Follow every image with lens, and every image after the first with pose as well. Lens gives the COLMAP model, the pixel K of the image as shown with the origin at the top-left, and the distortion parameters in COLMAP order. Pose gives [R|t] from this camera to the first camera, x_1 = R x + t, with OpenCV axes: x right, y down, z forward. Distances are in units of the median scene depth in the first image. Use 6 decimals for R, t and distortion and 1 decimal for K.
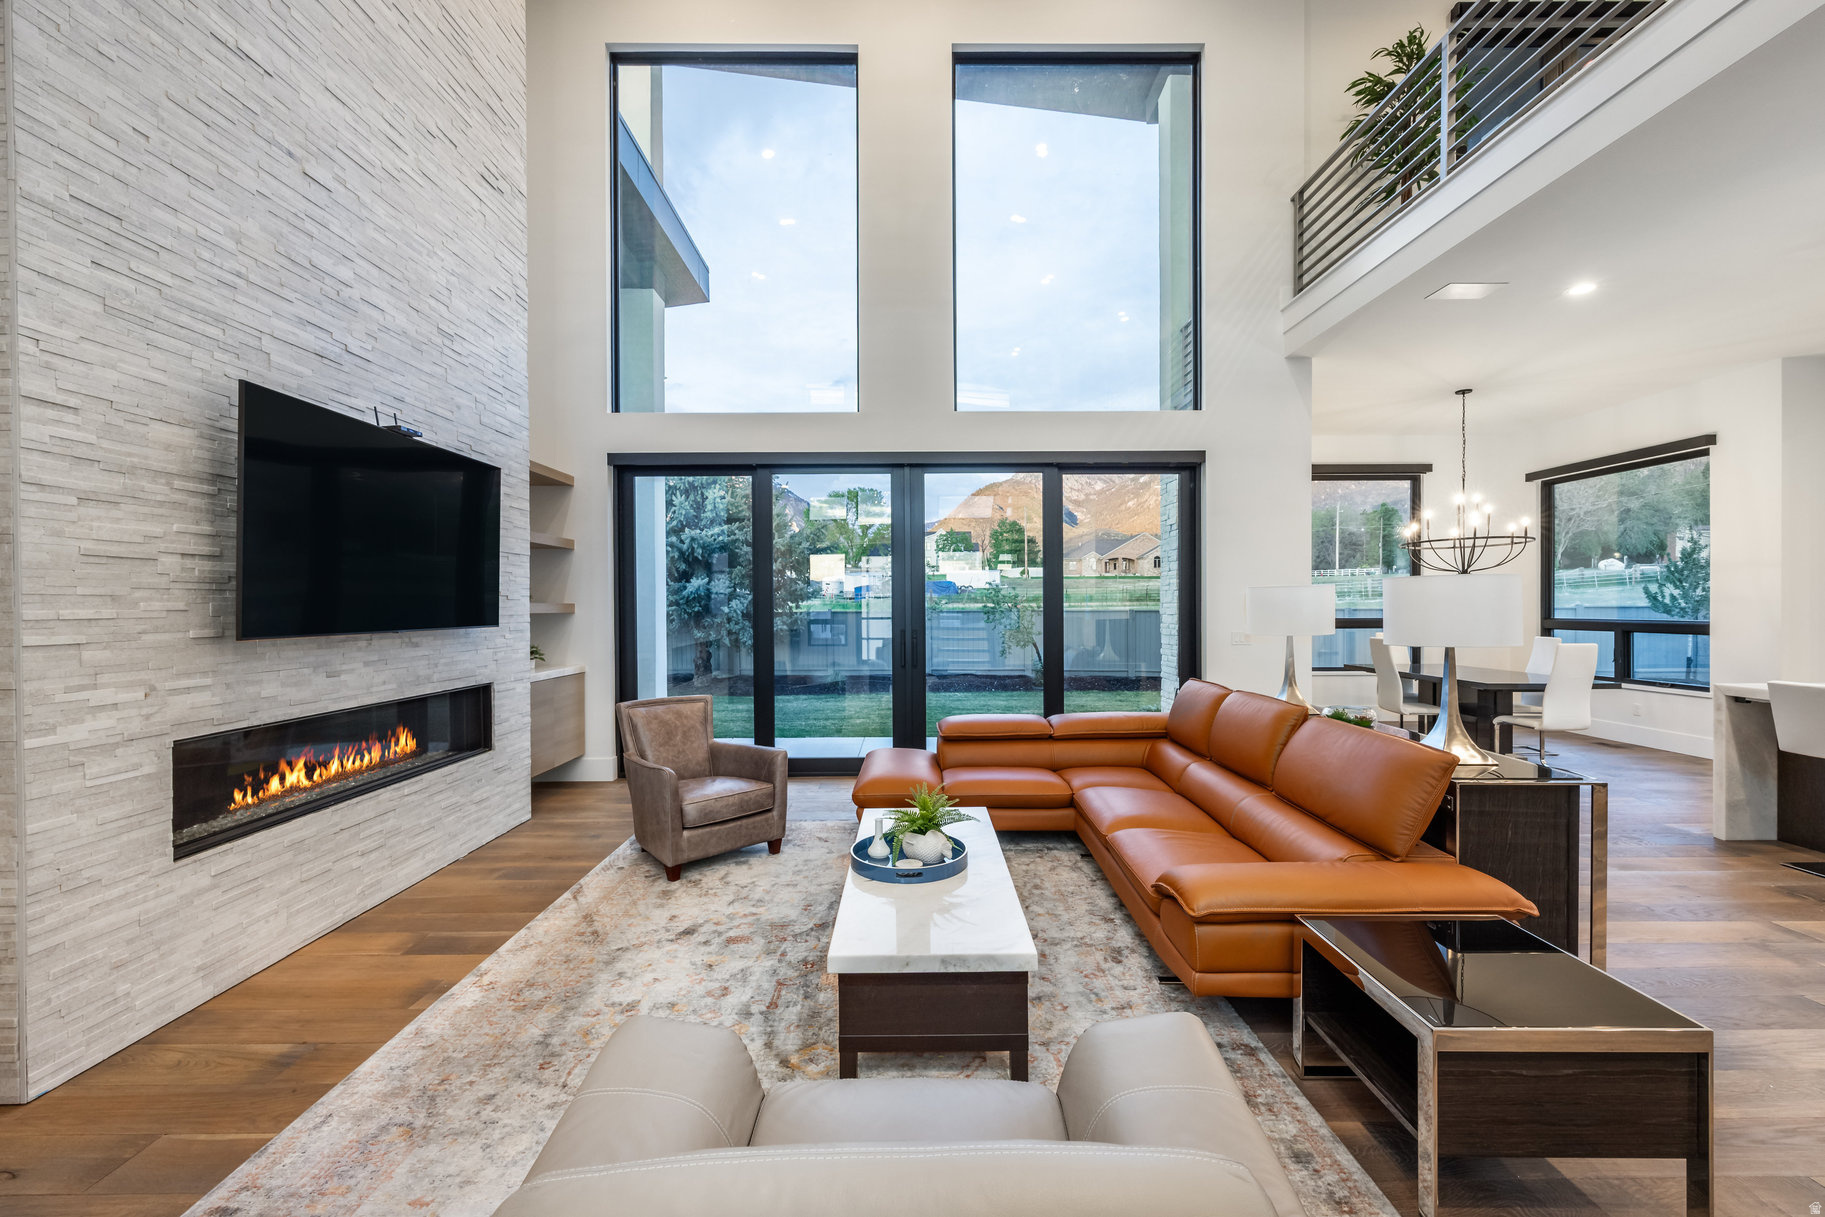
lens RADIAL K [[781.5, 0, 881.4], [0, 781.5, 611.8], [0, 0, 1]] dist [-0.007632, 0.000335]
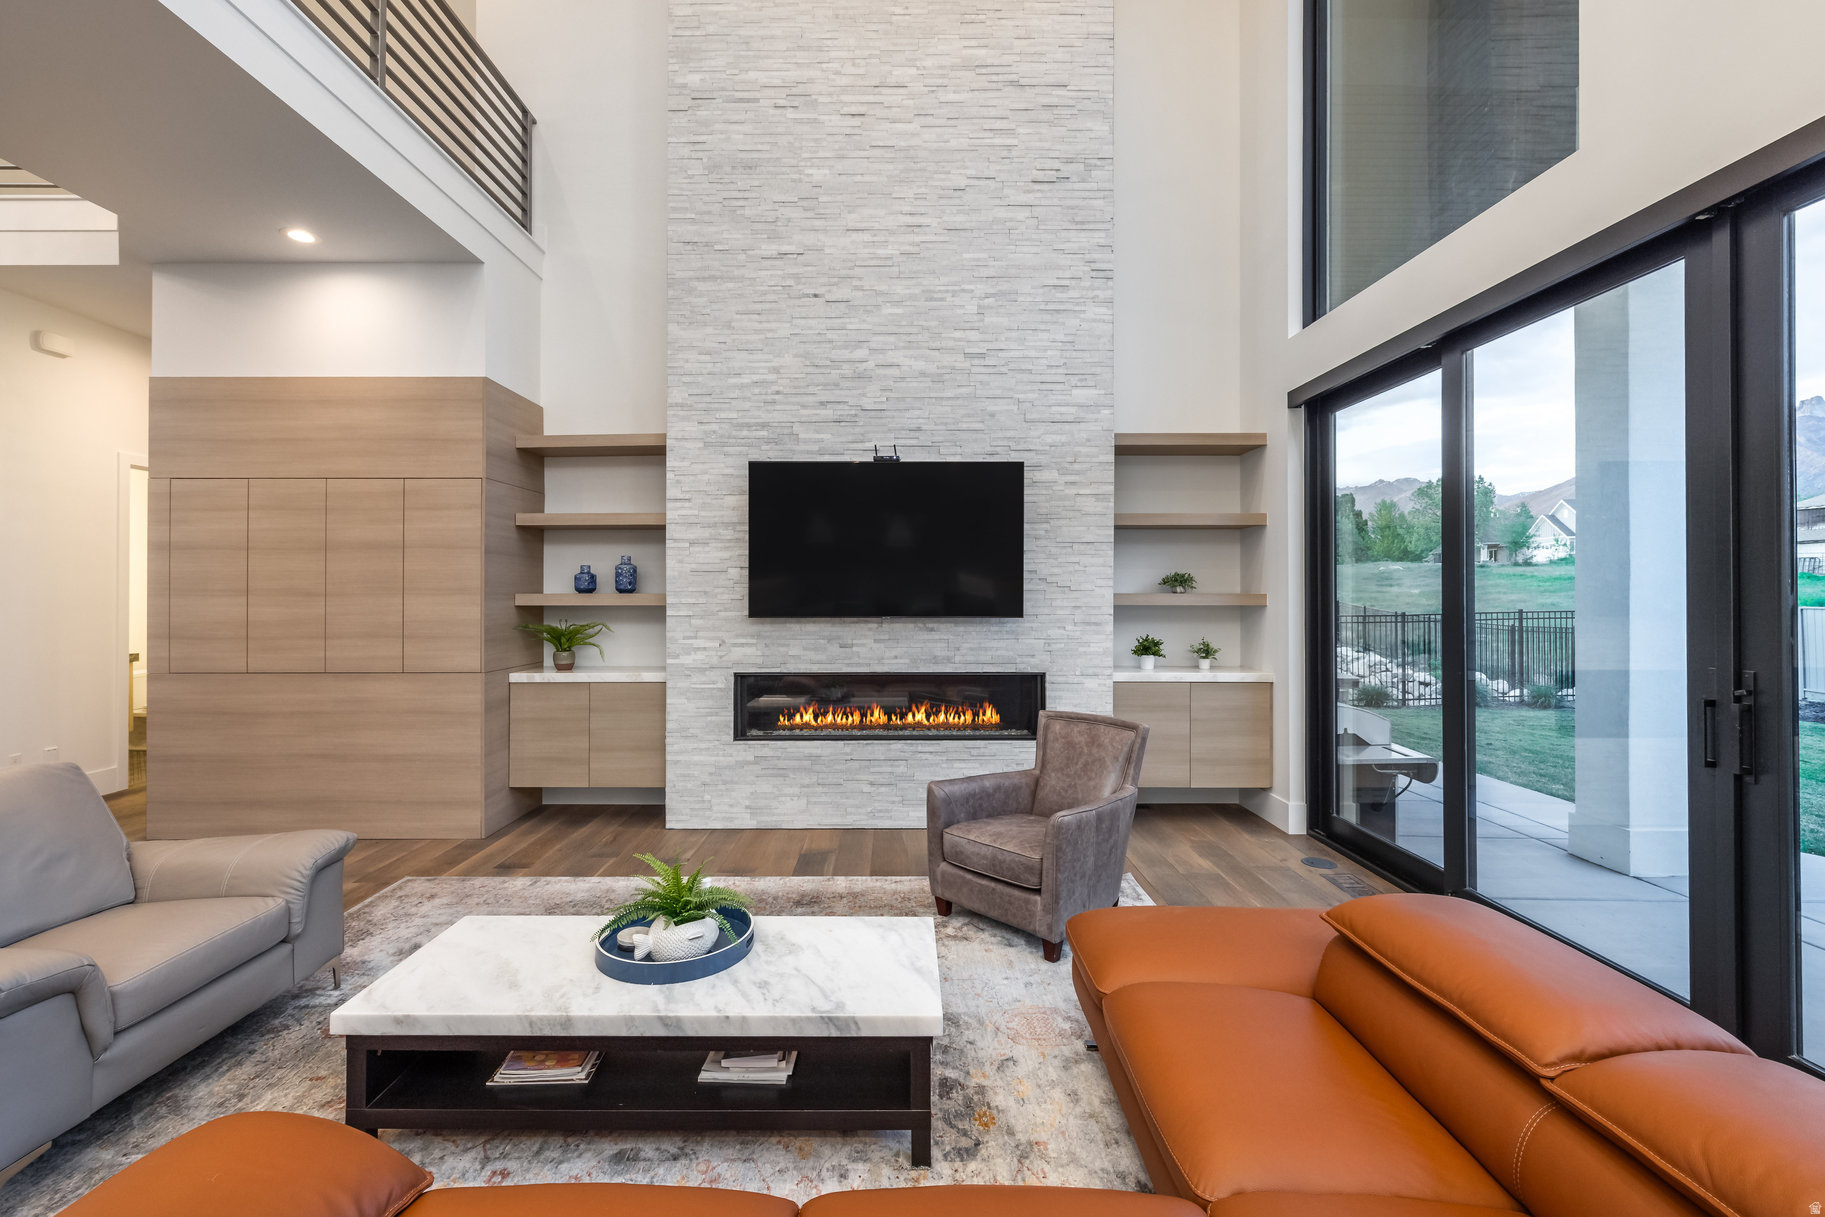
lens RADIAL K [[781.5, 0, 866.3], [0, 781.5, 586.8], [0, 0, 1]] dist [-0.007632, 0.000335]
pose [[-0.020327, -0.001742, -0.999792, 0.808351], [-0.007017, 0.999974, -0.001599, -0.027362], [0.999769, 0.006983, -0.020339, 1.231250]]
